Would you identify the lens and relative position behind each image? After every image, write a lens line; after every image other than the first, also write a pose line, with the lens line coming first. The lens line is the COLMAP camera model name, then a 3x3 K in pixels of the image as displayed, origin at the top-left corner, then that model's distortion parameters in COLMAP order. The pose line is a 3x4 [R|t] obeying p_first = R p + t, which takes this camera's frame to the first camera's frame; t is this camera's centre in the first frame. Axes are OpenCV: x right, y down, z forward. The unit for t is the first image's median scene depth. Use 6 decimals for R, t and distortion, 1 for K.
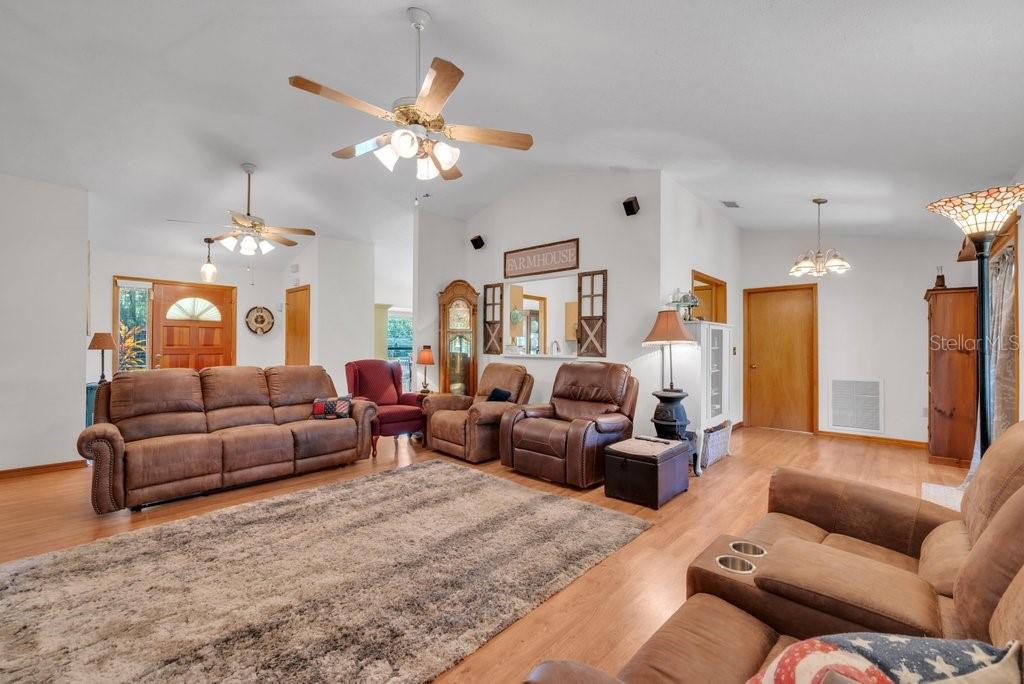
lens RADIAL K [[438.1, 0, 512.0], [0, 438.1, 342.0], [0, 0, 1]] dist [-0.000162, -0.000003]
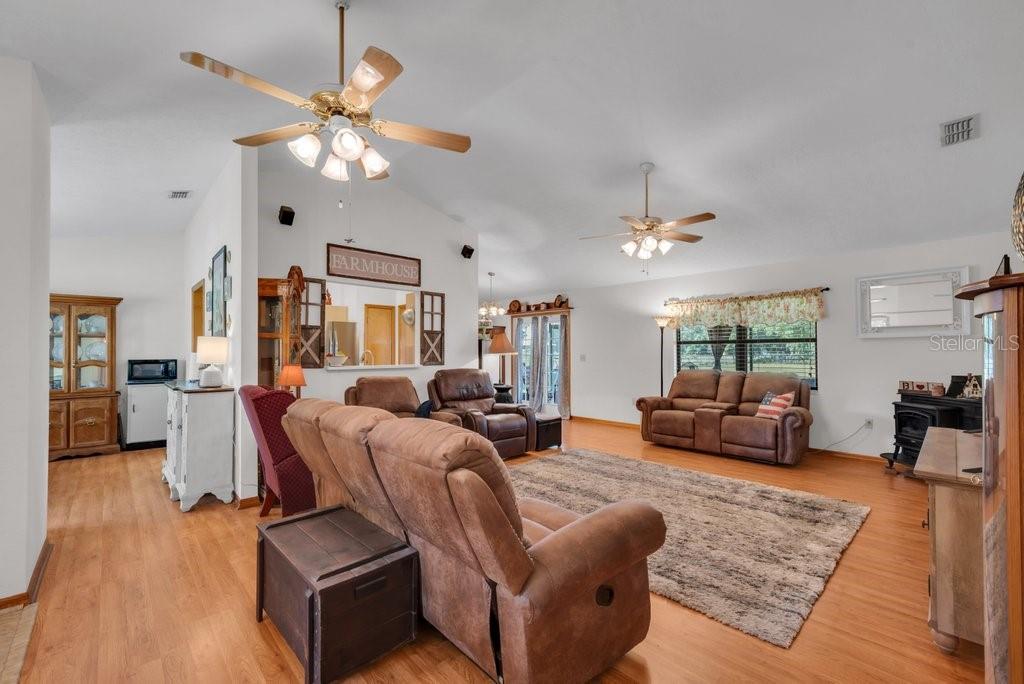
lens RADIAL K [[417.6, 0, 512.0], [0, 417.6, 342.0], [0, 0, 1]] dist [0.001926, 0.000082]
pose [[0.076085, 0.028344, 0.996698, -0.908042], [0.001666, 0.999591, -0.028554, 0.003828], [-0.997100, 0.003833, 0.076007, 0.706078]]
